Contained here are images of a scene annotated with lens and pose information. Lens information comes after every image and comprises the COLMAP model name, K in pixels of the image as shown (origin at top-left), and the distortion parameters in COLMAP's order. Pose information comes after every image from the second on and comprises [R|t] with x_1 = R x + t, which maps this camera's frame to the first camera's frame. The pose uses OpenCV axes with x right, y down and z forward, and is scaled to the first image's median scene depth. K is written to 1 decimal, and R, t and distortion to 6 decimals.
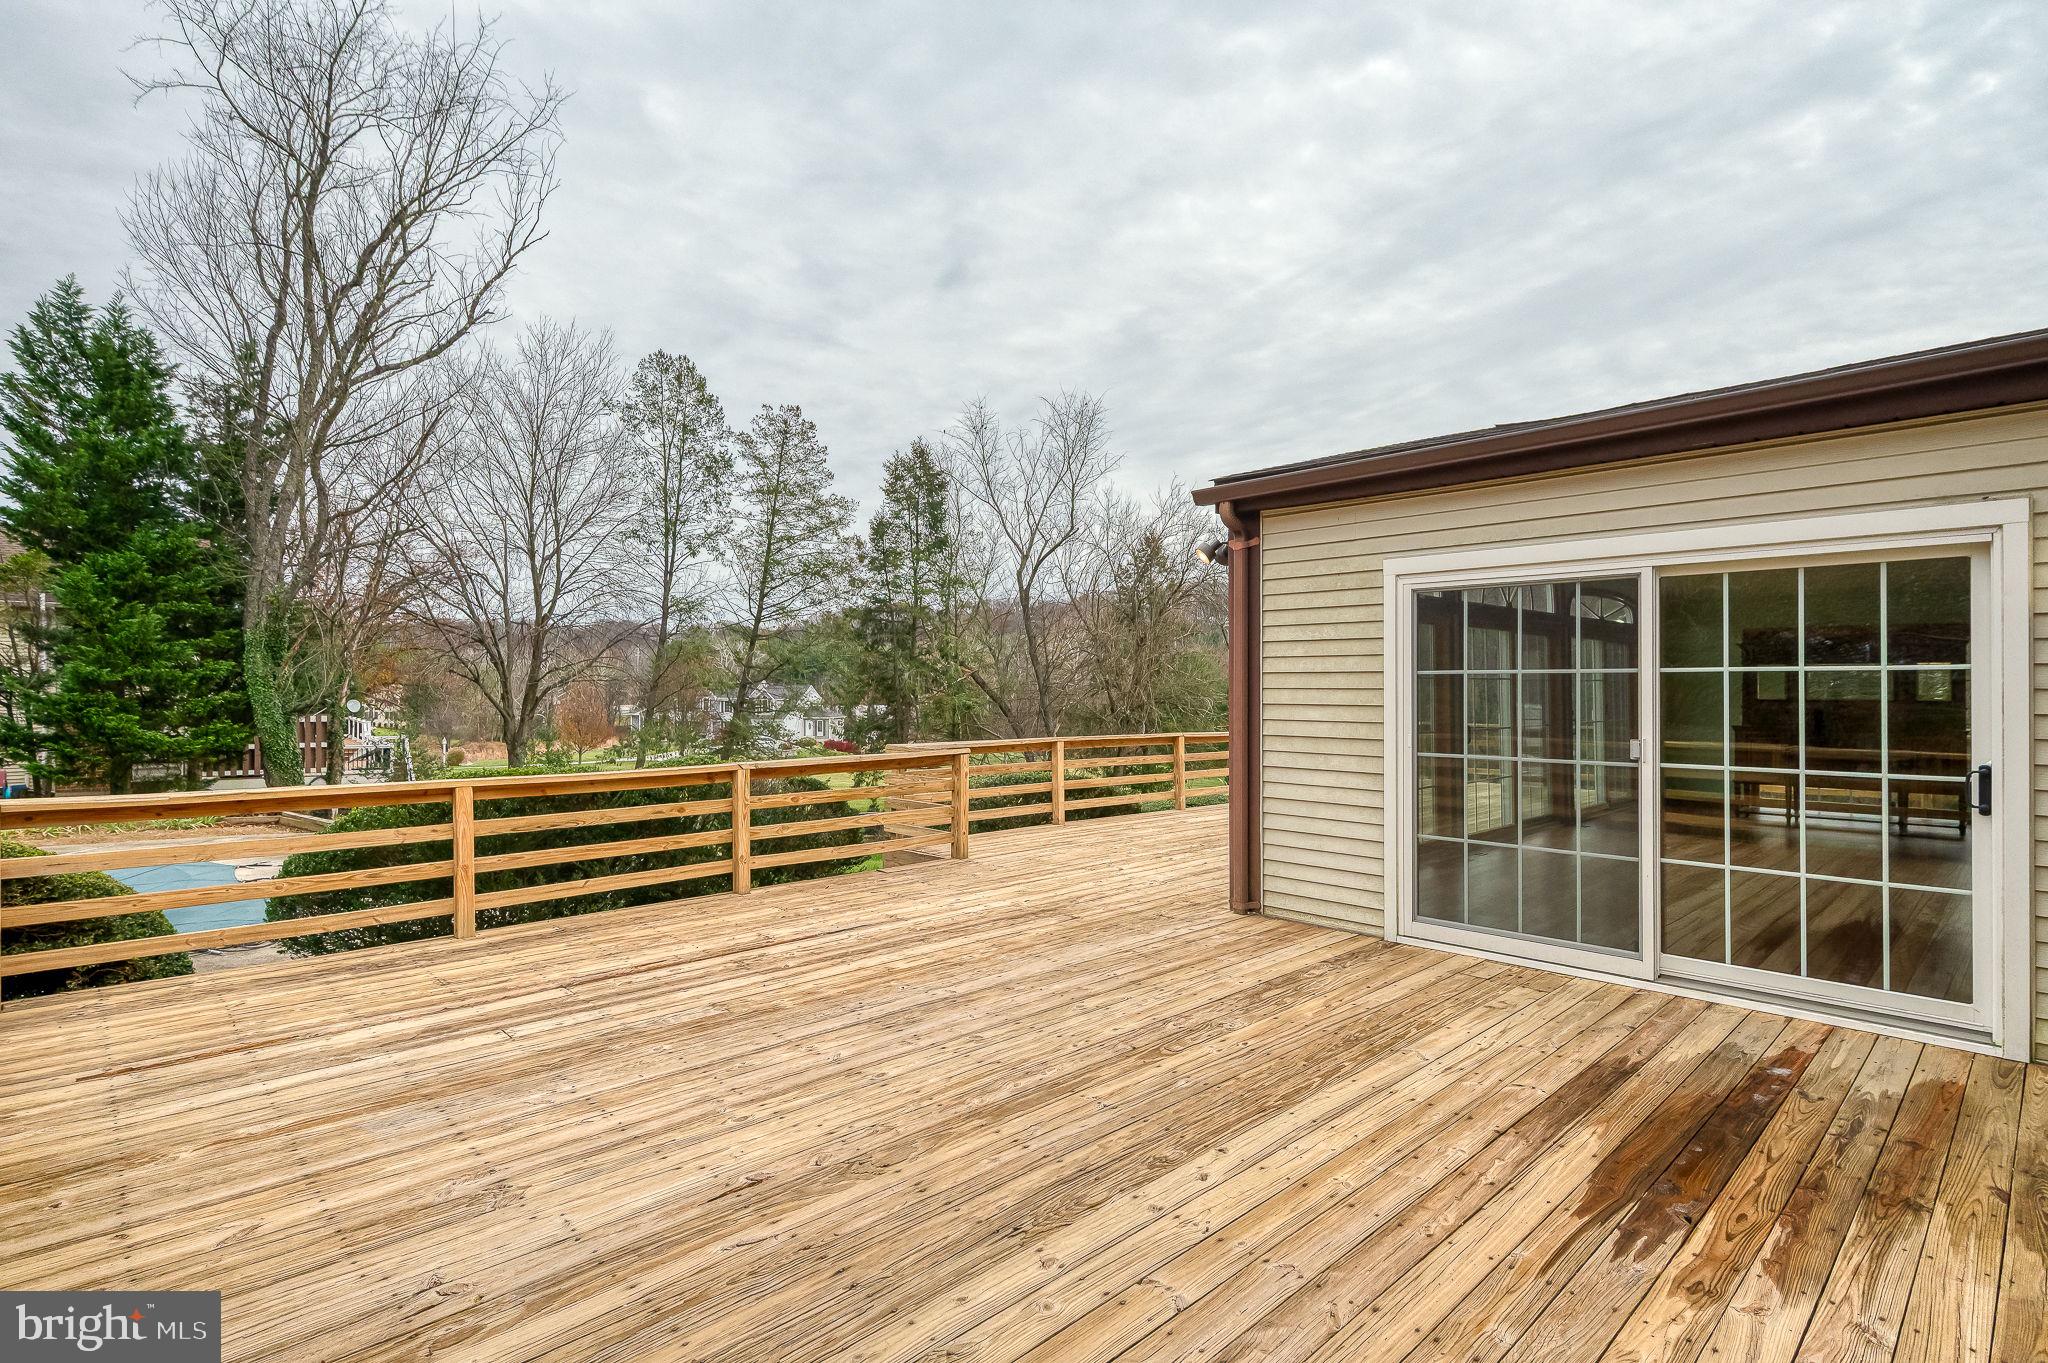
lens RADIAL K [[989.7, 0, 1014.2], [0, 989.7, 678.1], [0, 0, 1]] dist [-0.000168, -0.000616]
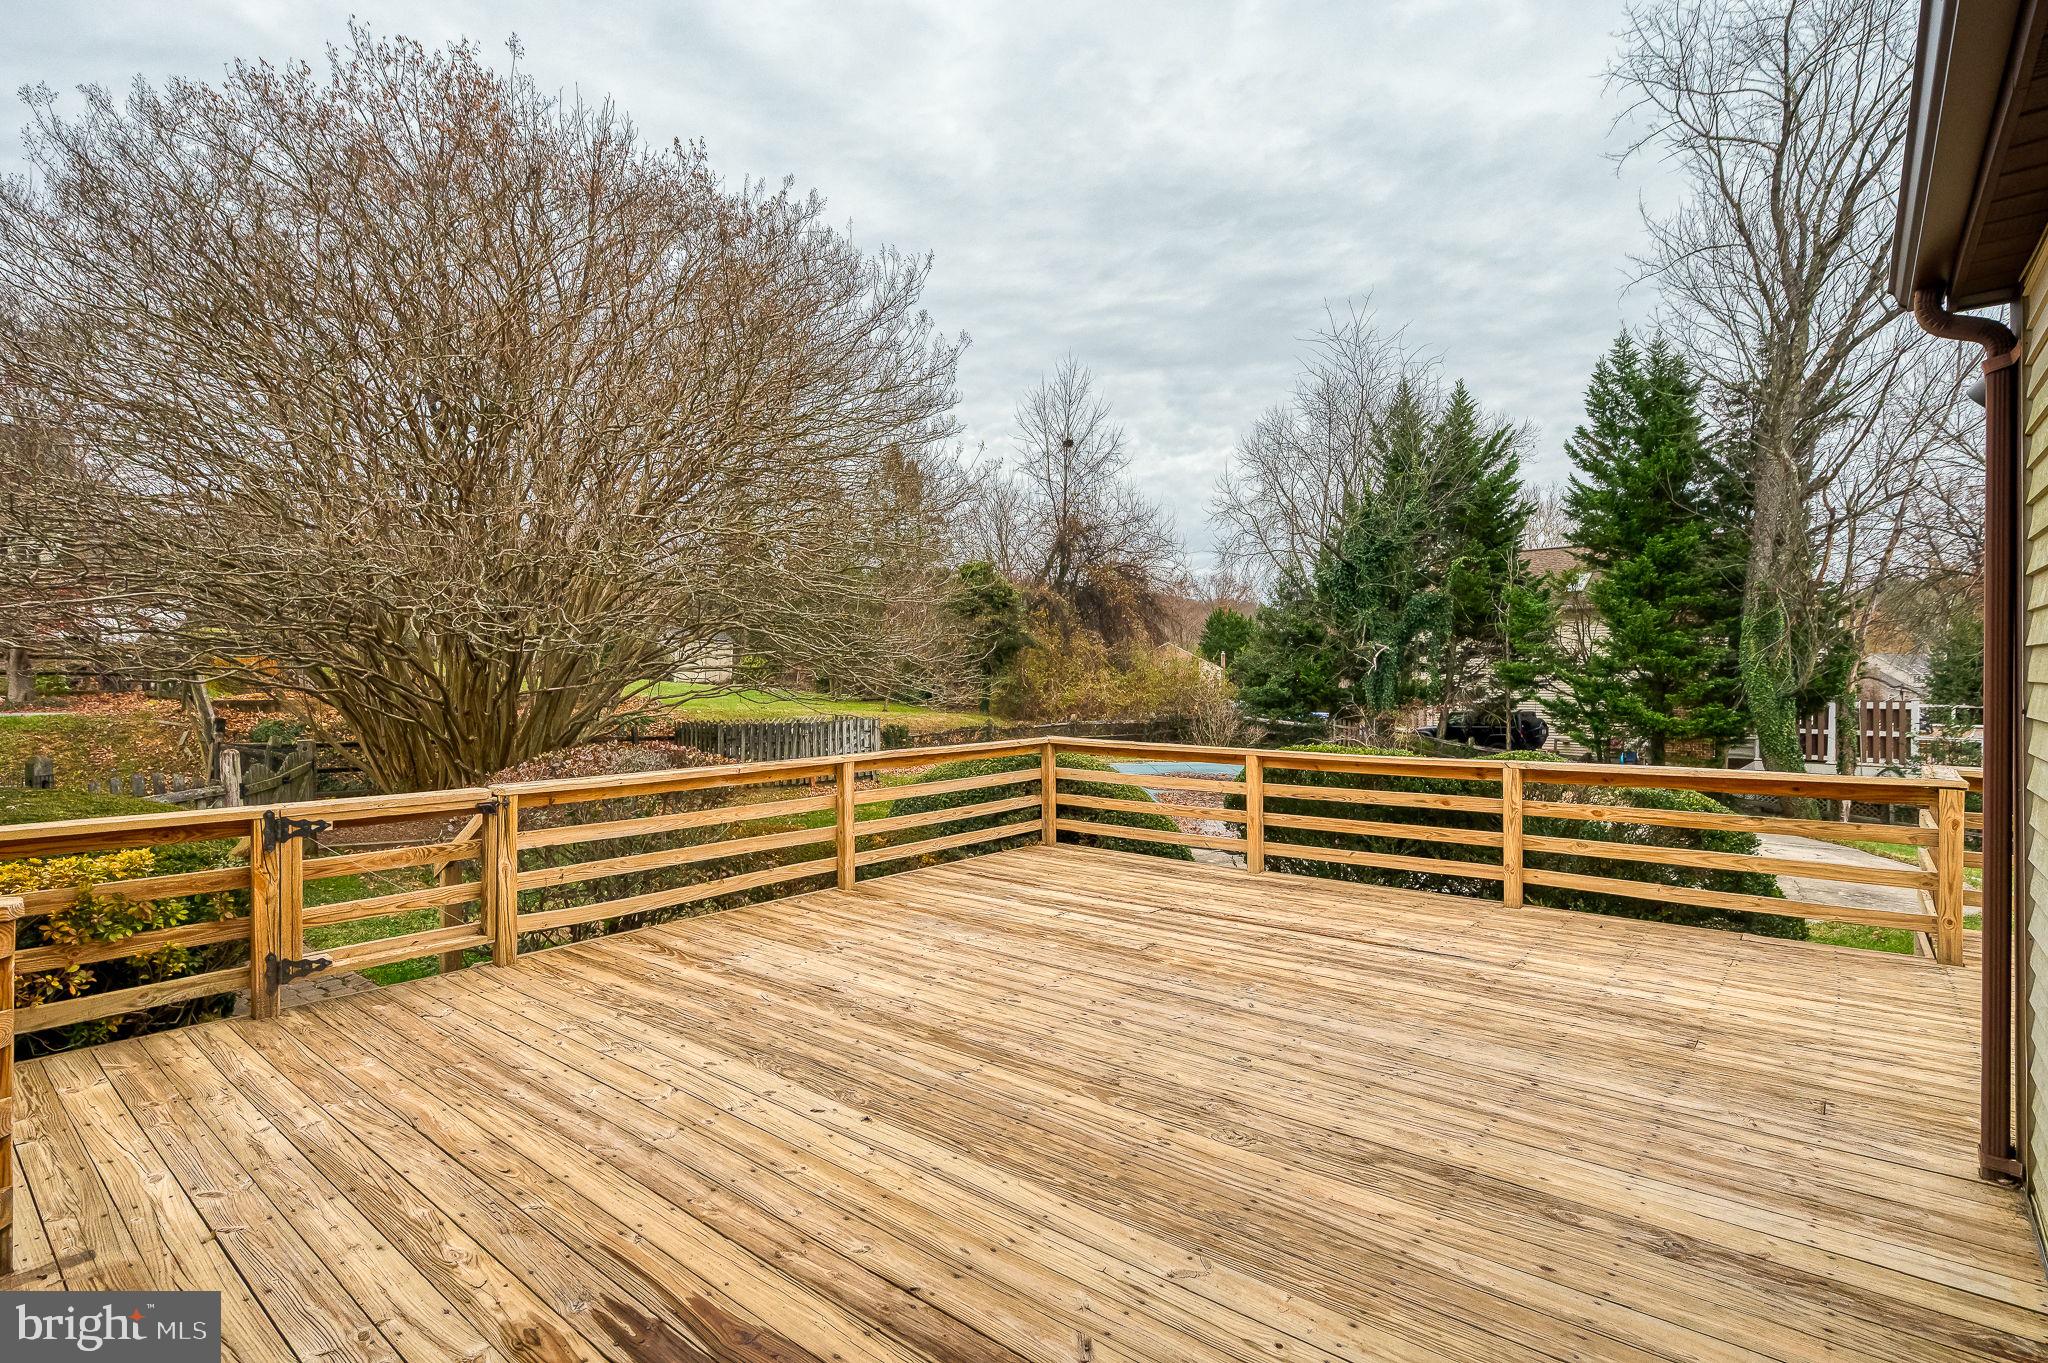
lens RADIAL K [[989.7, 0, 1034.0], [0, 989.7, 685.5], [0, 0, 1]] dist [-0.000168, -0.000616]
pose [[0.131143, 0.009037, -0.991322, 0.864817], [0.015232, 0.999822, 0.011129, 0.000341], [0.991246, -0.016559, 0.130982, 0.703275]]
